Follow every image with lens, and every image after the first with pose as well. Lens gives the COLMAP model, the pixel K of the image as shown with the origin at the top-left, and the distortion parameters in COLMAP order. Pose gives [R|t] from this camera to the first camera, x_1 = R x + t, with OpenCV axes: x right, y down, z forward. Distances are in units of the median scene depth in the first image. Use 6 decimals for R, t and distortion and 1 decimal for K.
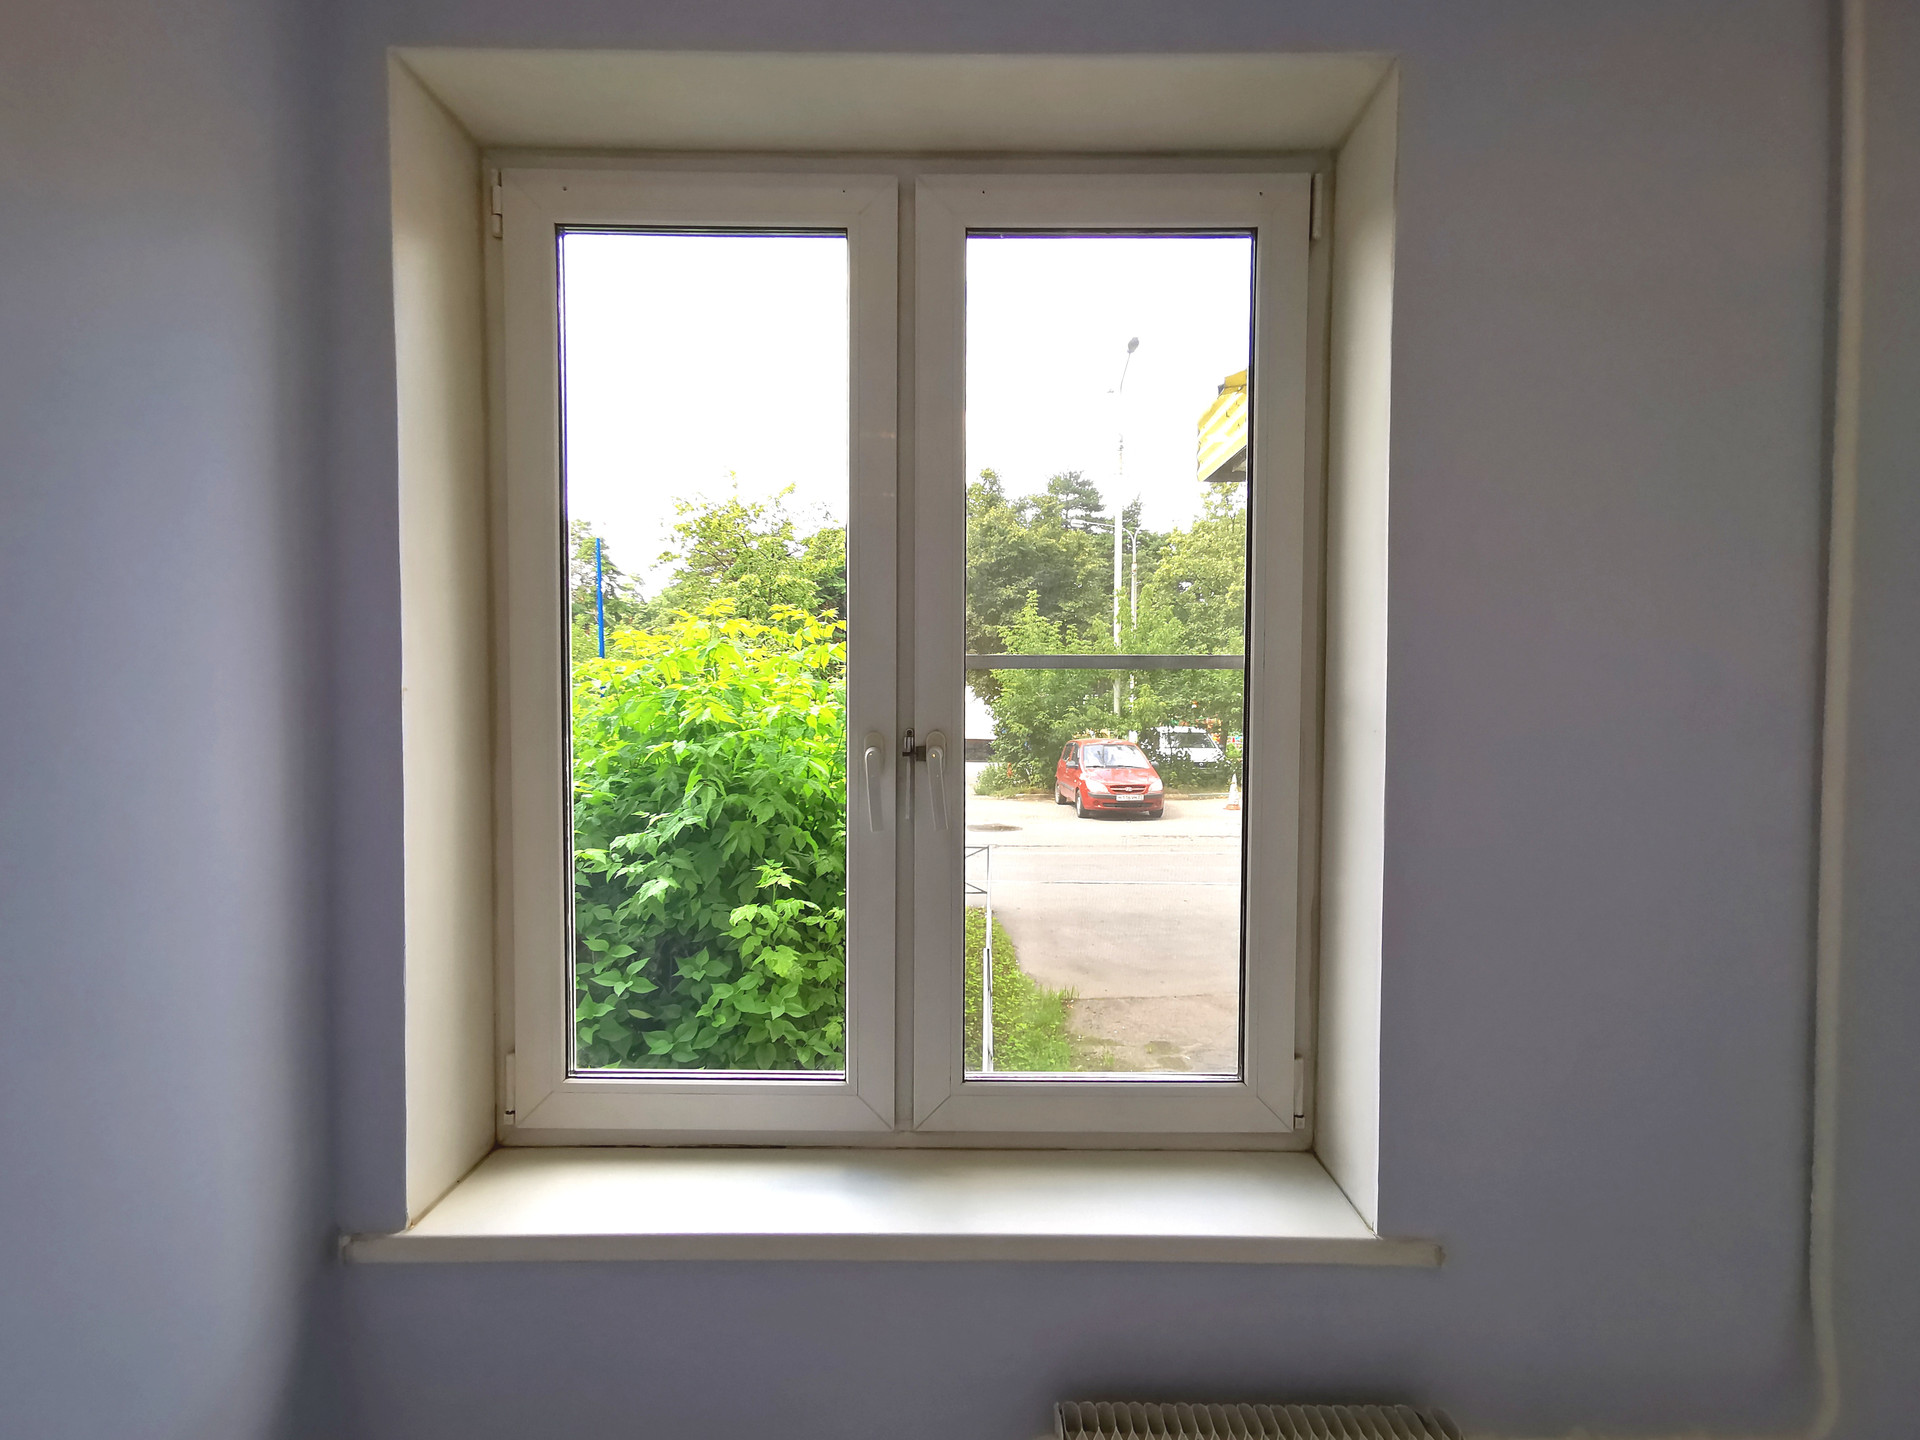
lens RADIAL K [[905.1, 0, 961.0], [0, 905.1, 719.7], [0, 0, 1]] dist [0.052449, 0.000284]
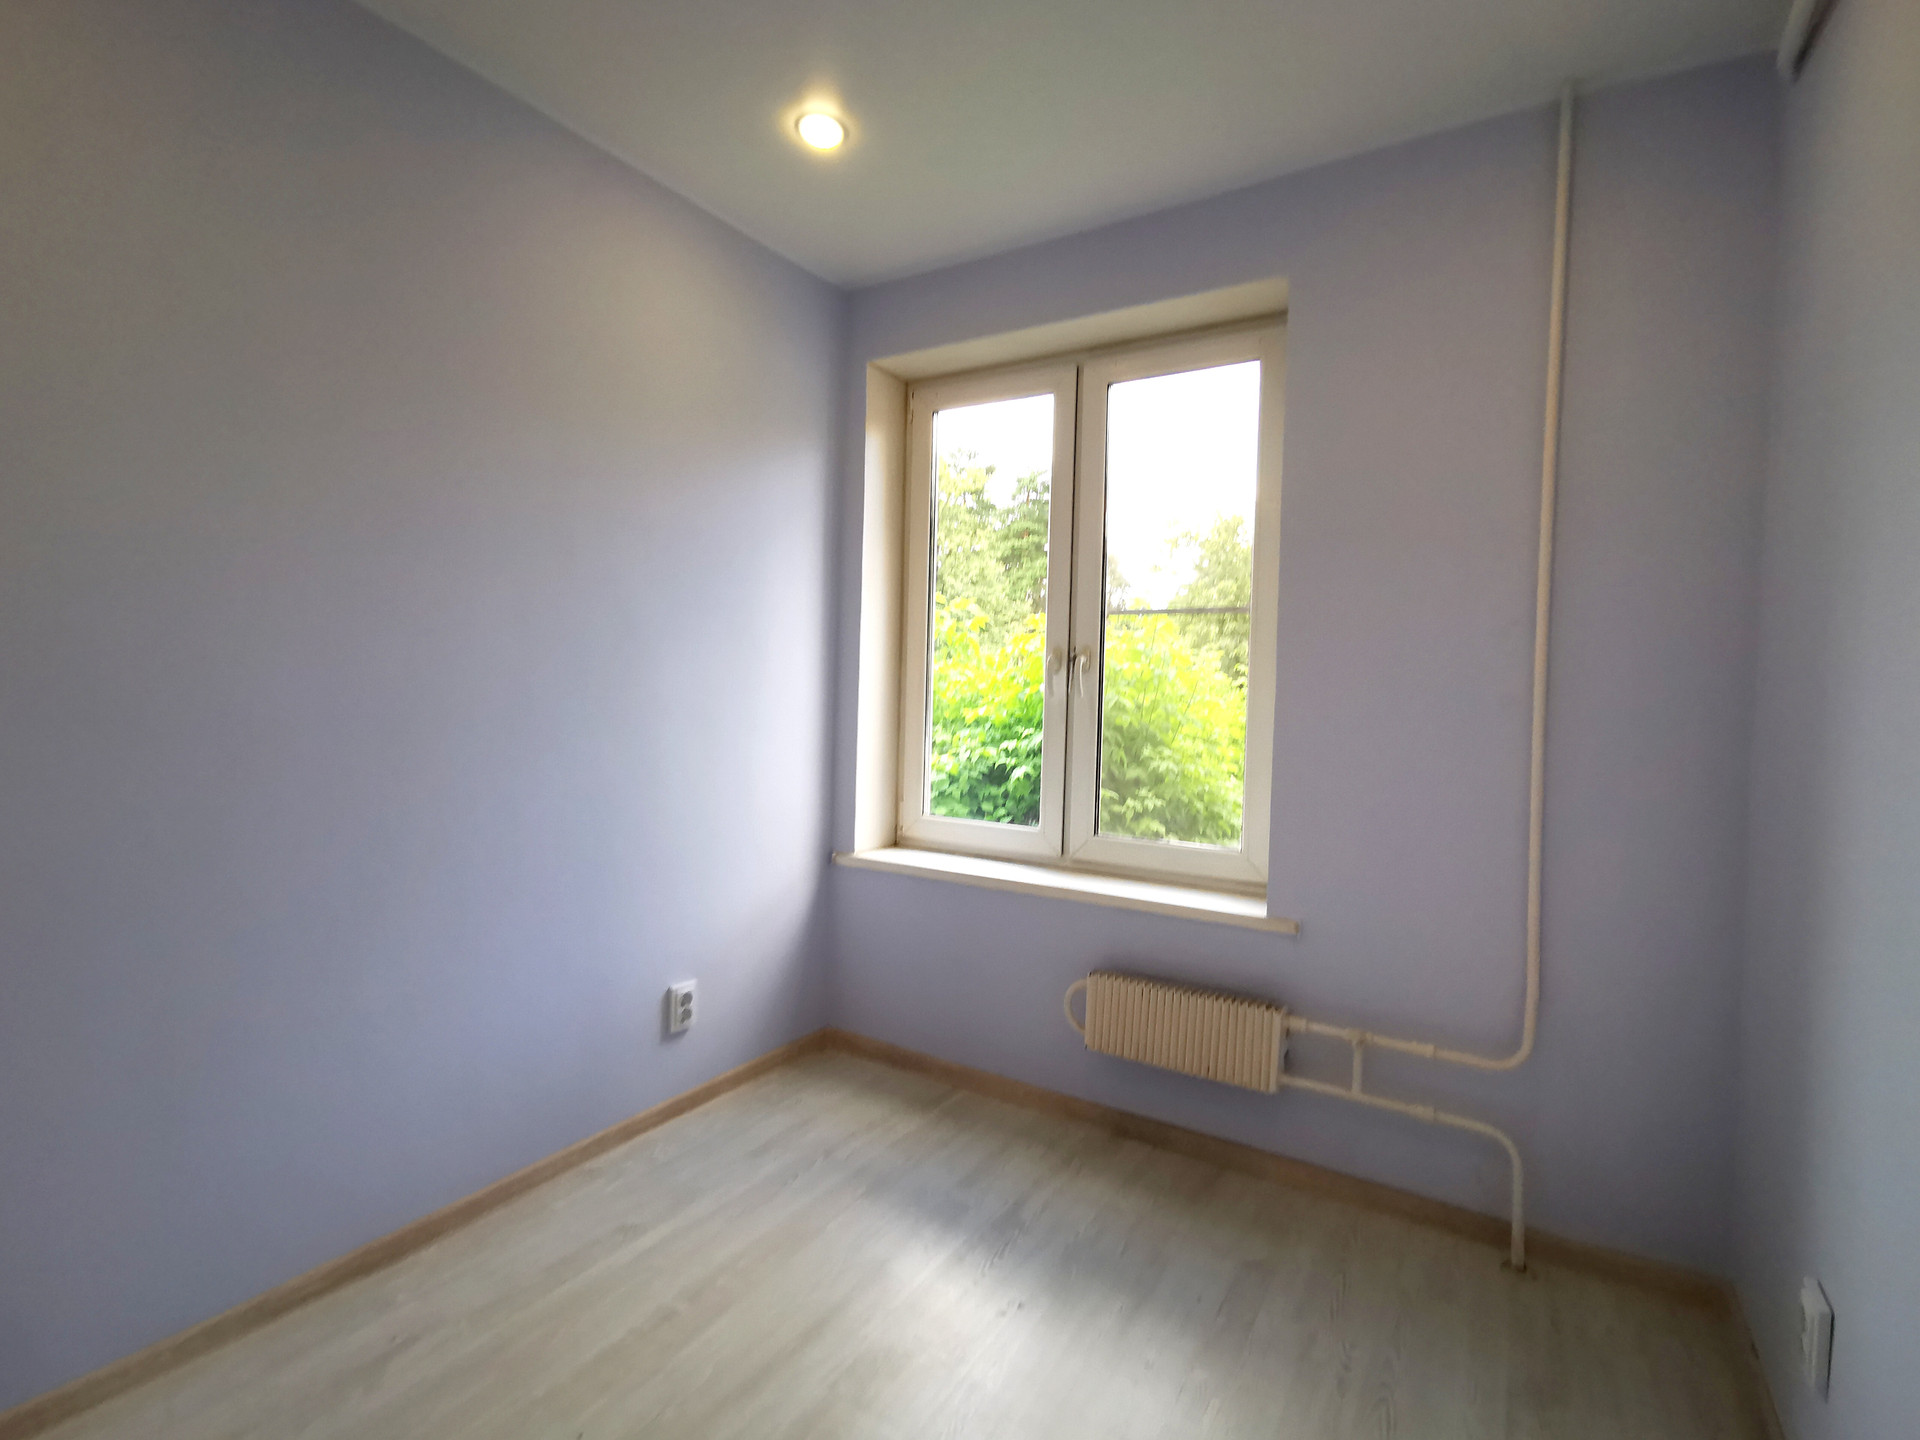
lens RADIAL K [[905.1, 0, 961.0], [0, 905.1, 719.7], [0, 0, 1]] dist [0.052449, 0.000284]
pose [[0.851666, 0.051948, -0.521504, 0.713719], [-0.057992, 0.998306, 0.004736, 0.164215], [0.520867, 0.026210, 0.853235, -0.715648]]
